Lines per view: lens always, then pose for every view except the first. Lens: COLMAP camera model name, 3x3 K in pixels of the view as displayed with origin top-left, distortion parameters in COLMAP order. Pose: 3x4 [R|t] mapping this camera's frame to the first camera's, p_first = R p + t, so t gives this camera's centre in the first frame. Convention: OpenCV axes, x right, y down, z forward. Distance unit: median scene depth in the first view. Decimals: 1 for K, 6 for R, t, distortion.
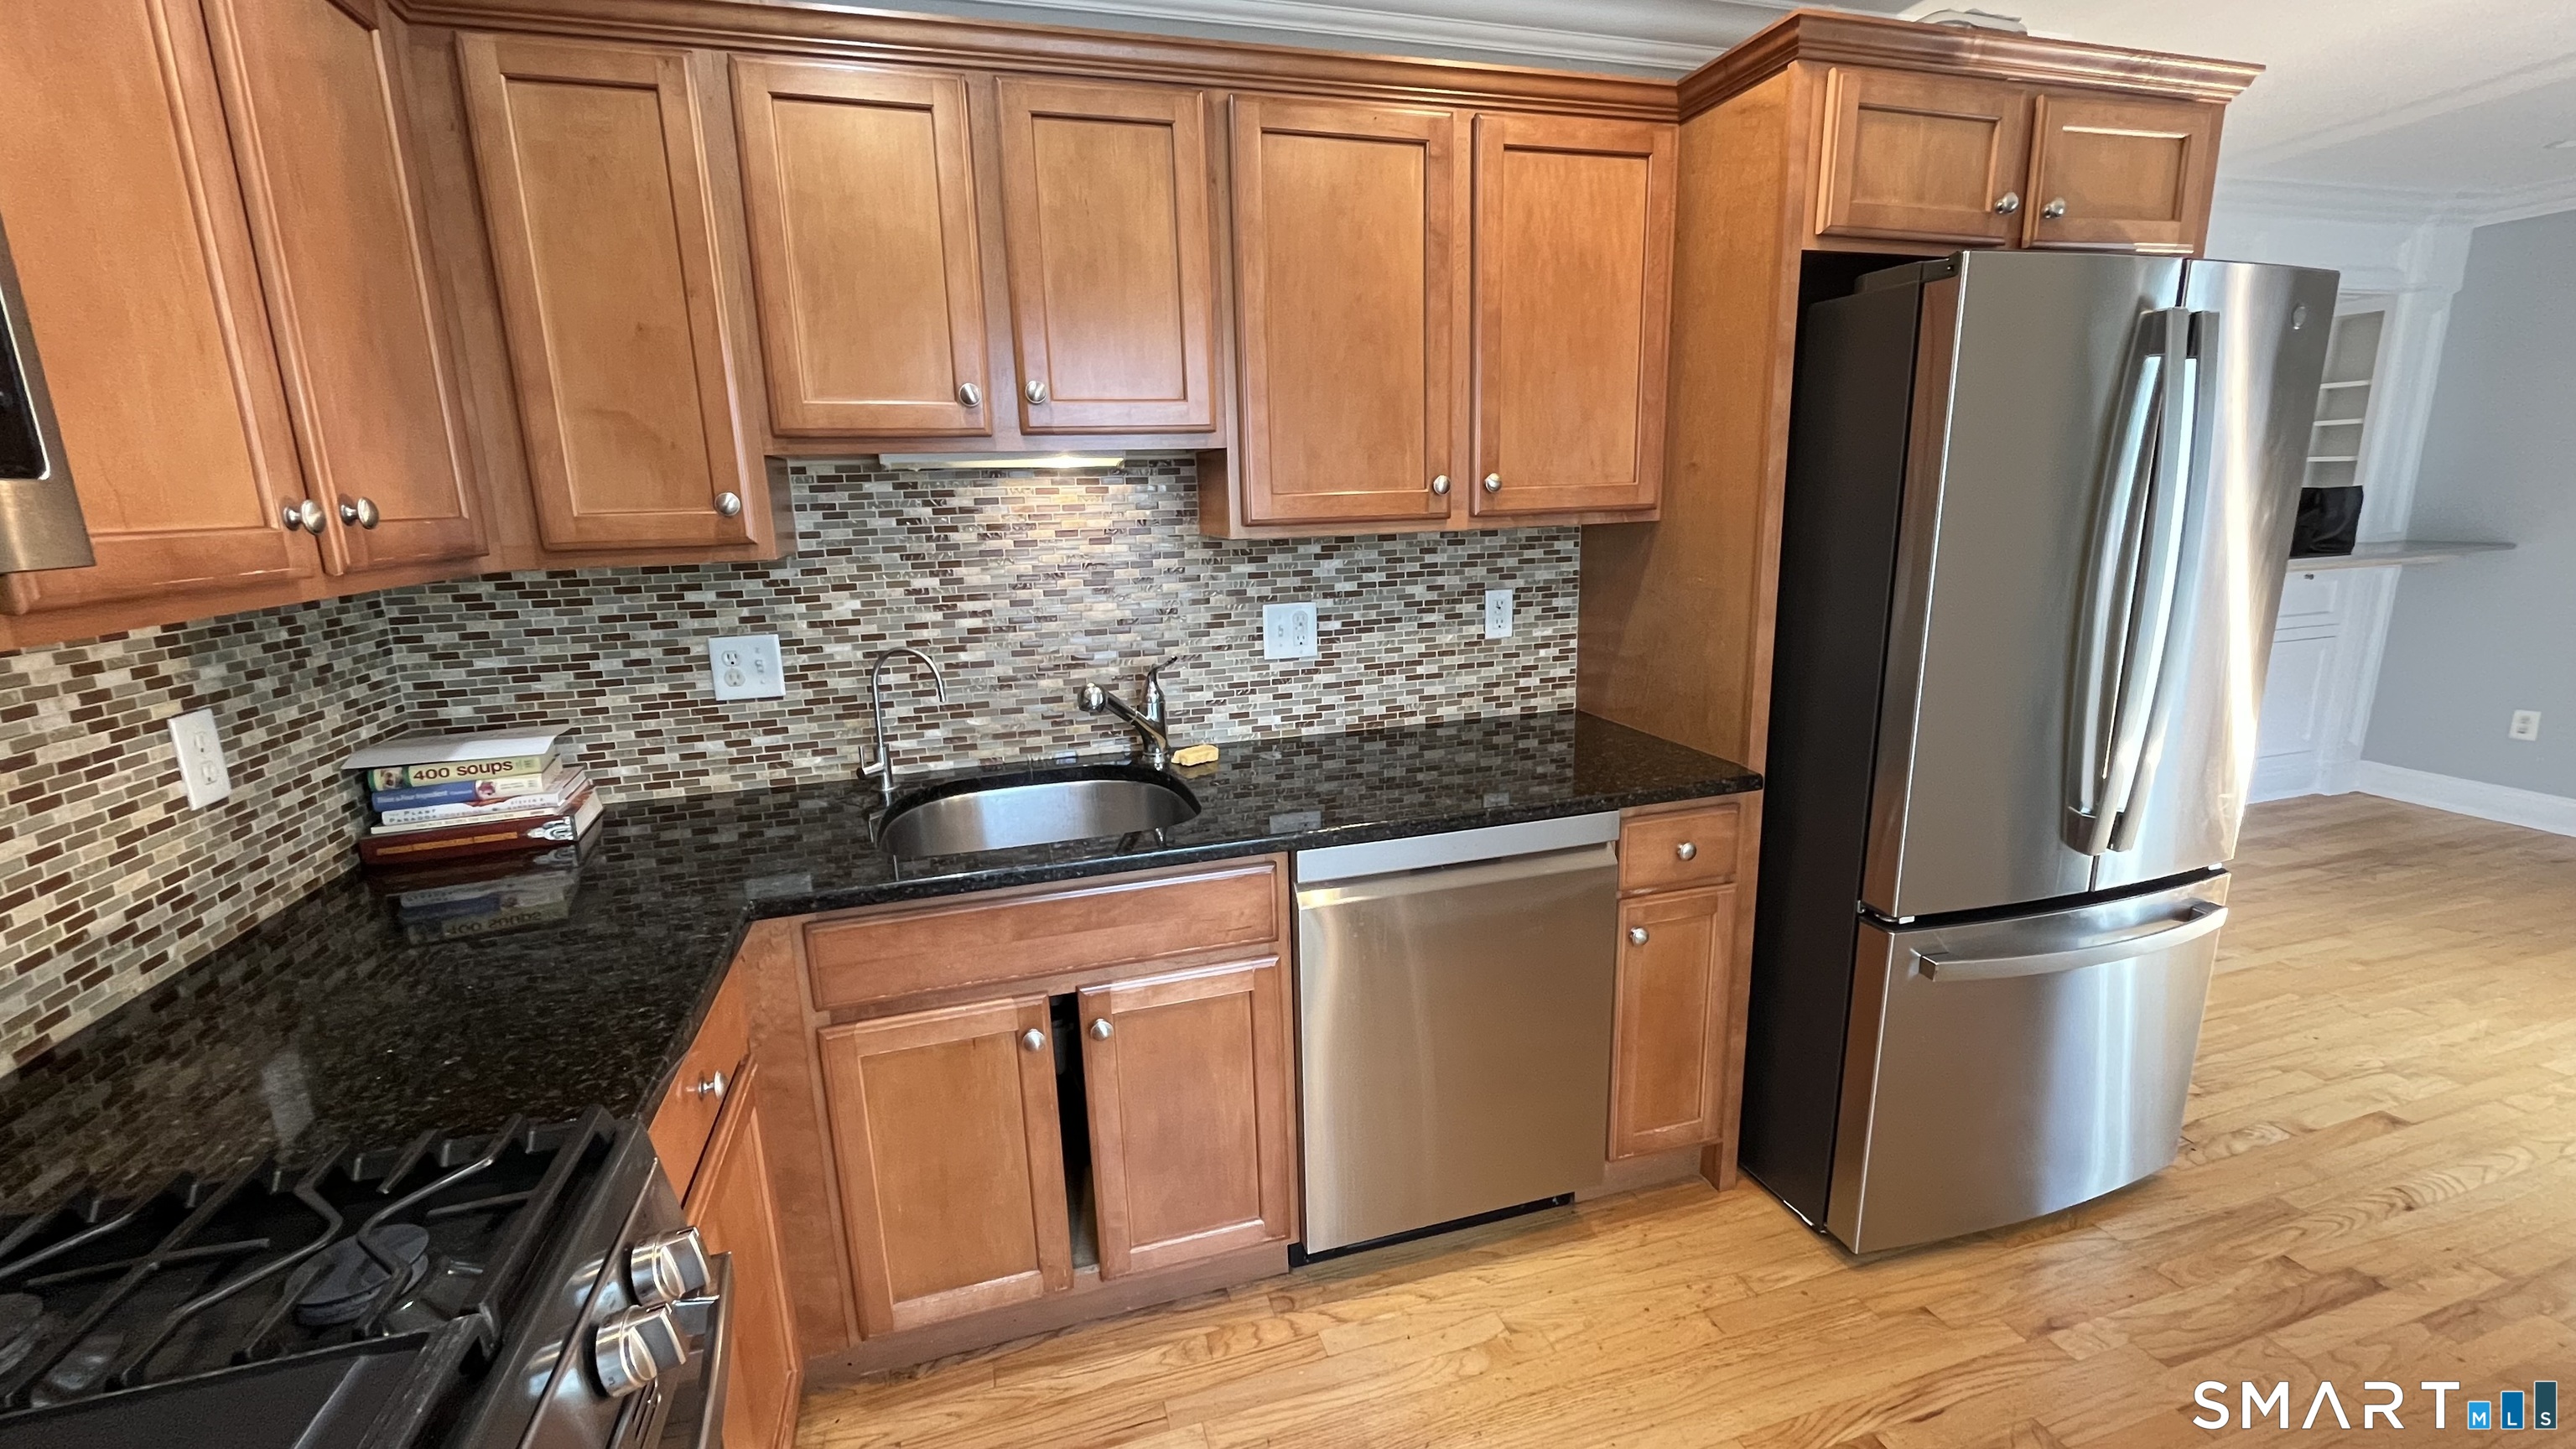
lens RADIAL K [[1037.4, 0, 1286.0], [0, 1037.4, 721.5], [0, 0, 1]] dist [-0.000495, -0.000057]
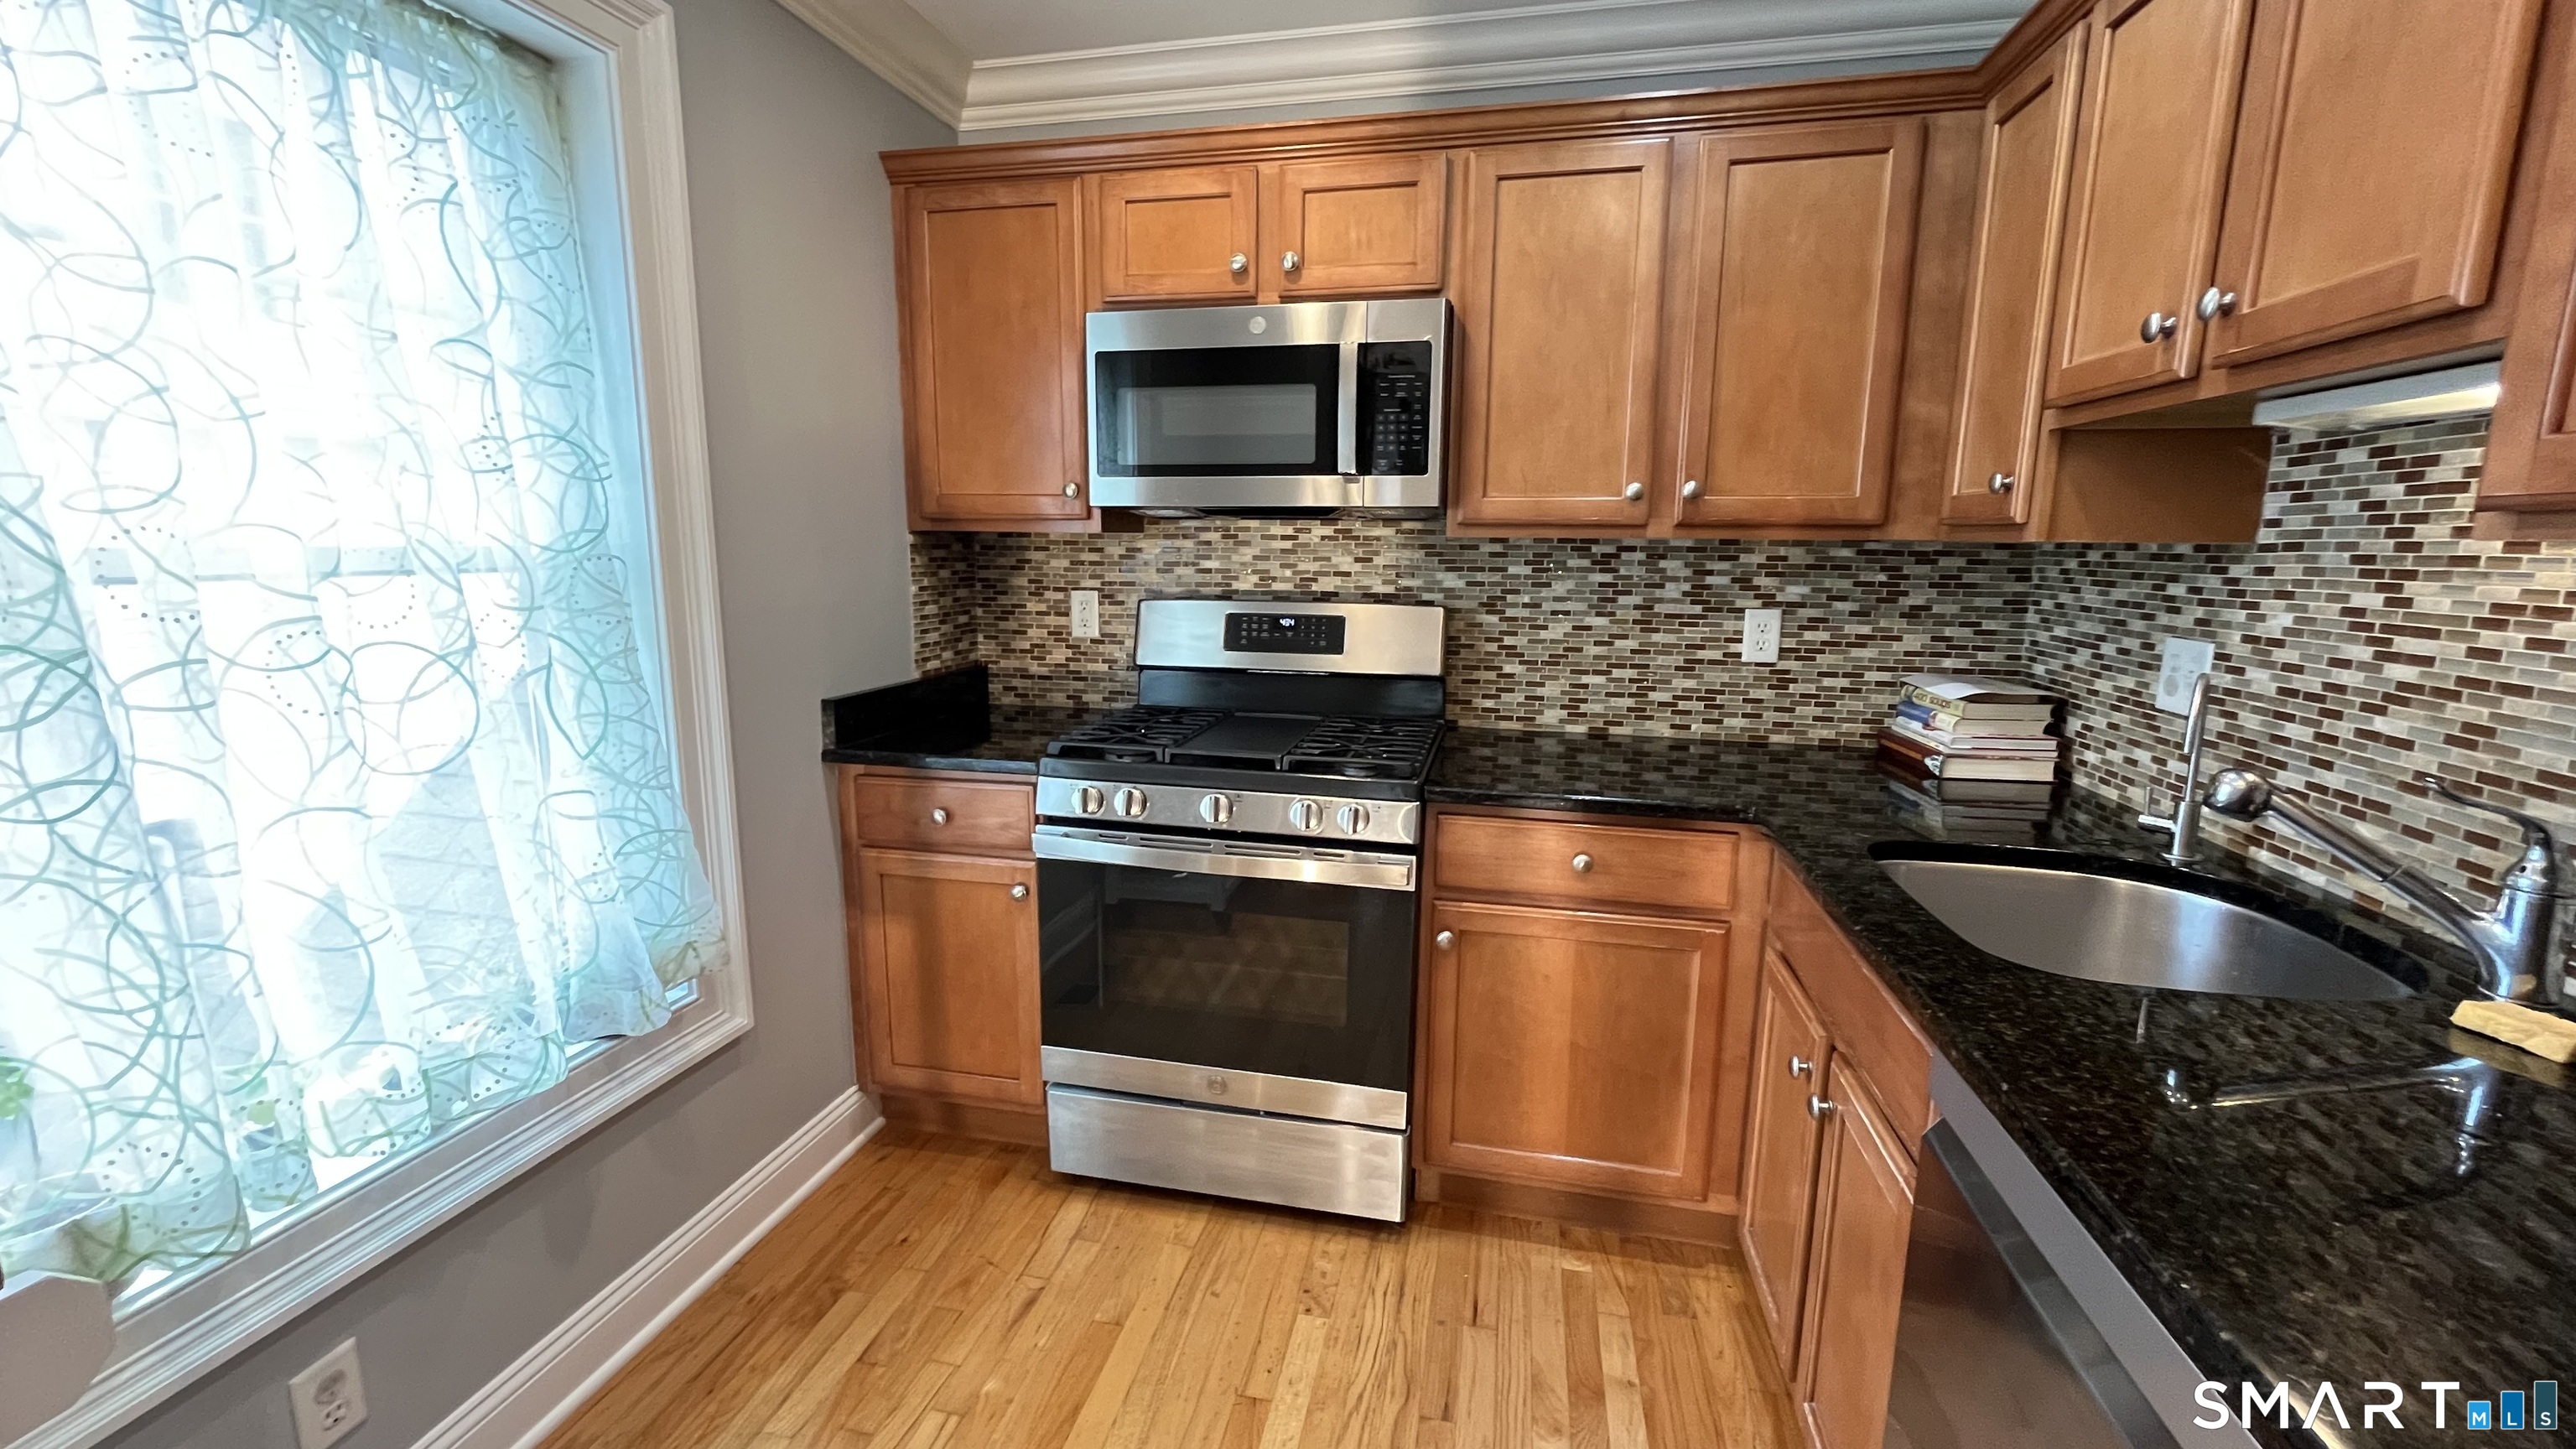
lens RADIAL K [[1037.4, 0, 1282.1], [0, 1037.4, 726.9], [0, 0, 1]] dist [-0.000495, -0.000057]
pose [[-0.485772, 0.180170, -0.855315, 0.571090], [-0.186843, 0.934505, 0.302967, -0.132774], [0.853883, 0.306983, -0.420293, 0.734597]]
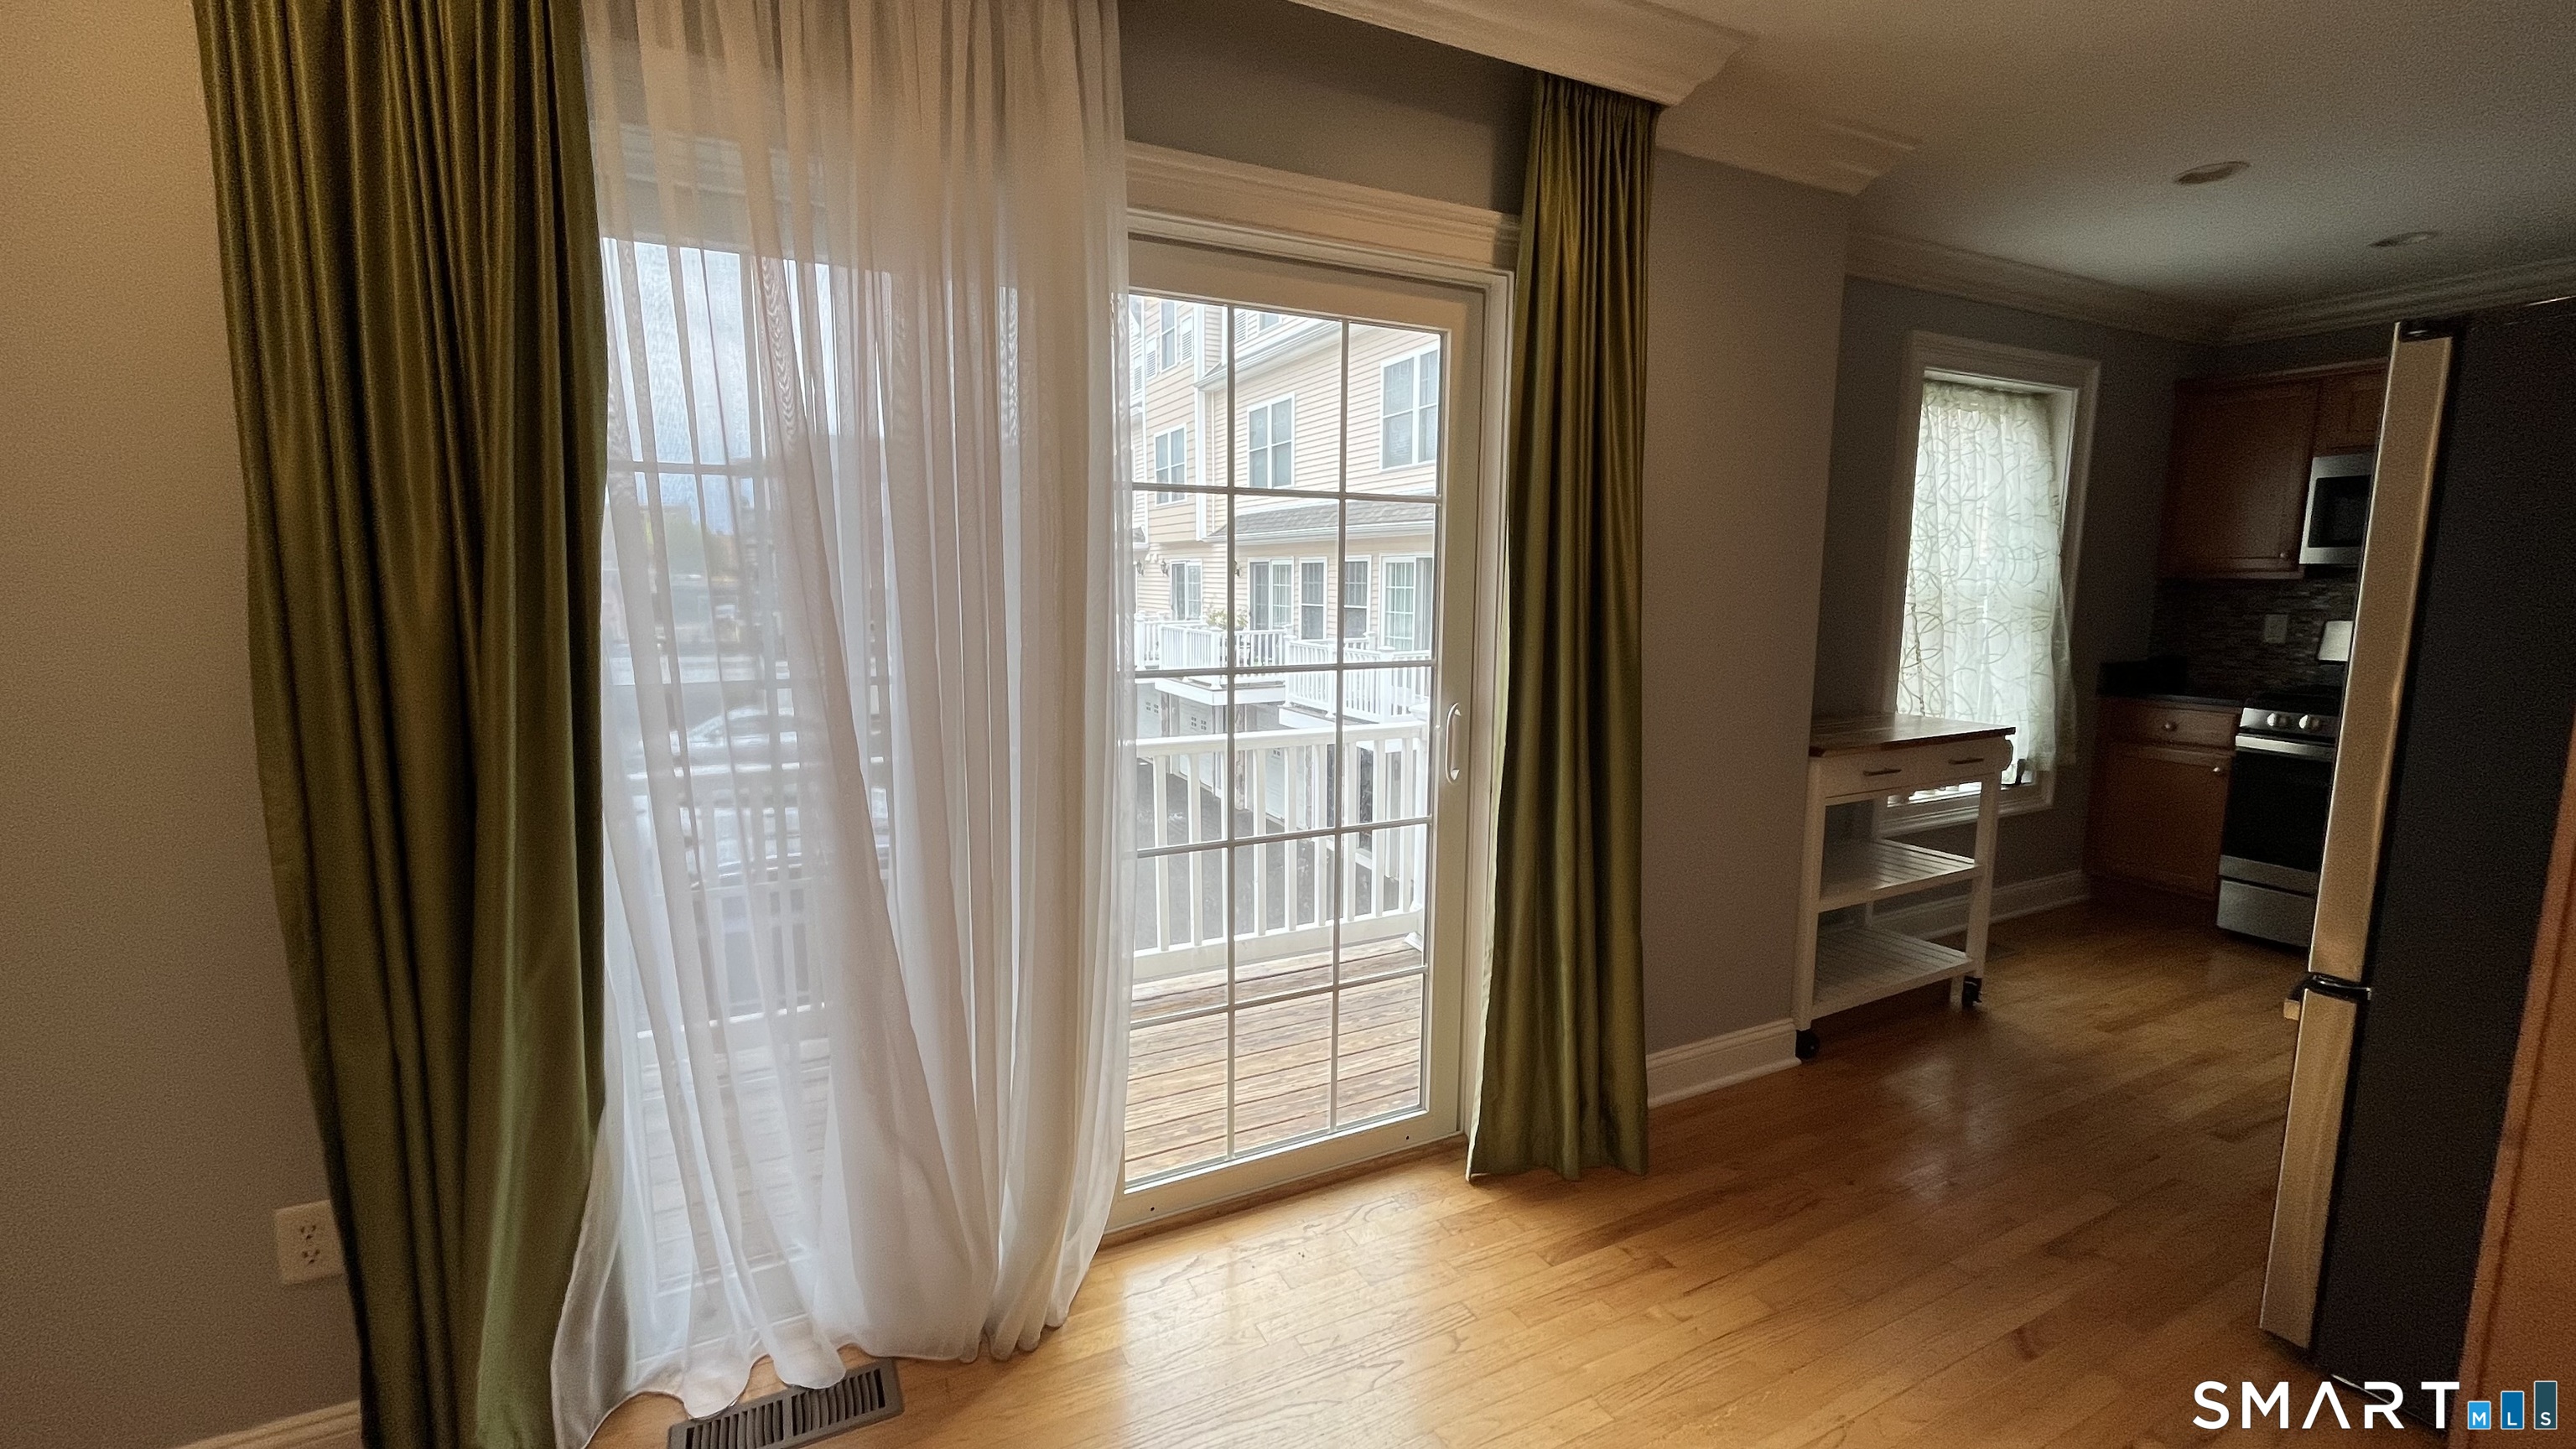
lens RADIAL K [[1037.4, 0, 1281.7], [0, 1037.4, 720.4], [0, 0, 1]] dist [-0.000495, -0.000057]
pose [[-0.985590, 0.049732, -0.161678, 1.585438], [-0.009929, 0.937148, 0.348790, -0.310623], [0.168863, 0.345369, -0.923150, 1.399114]]
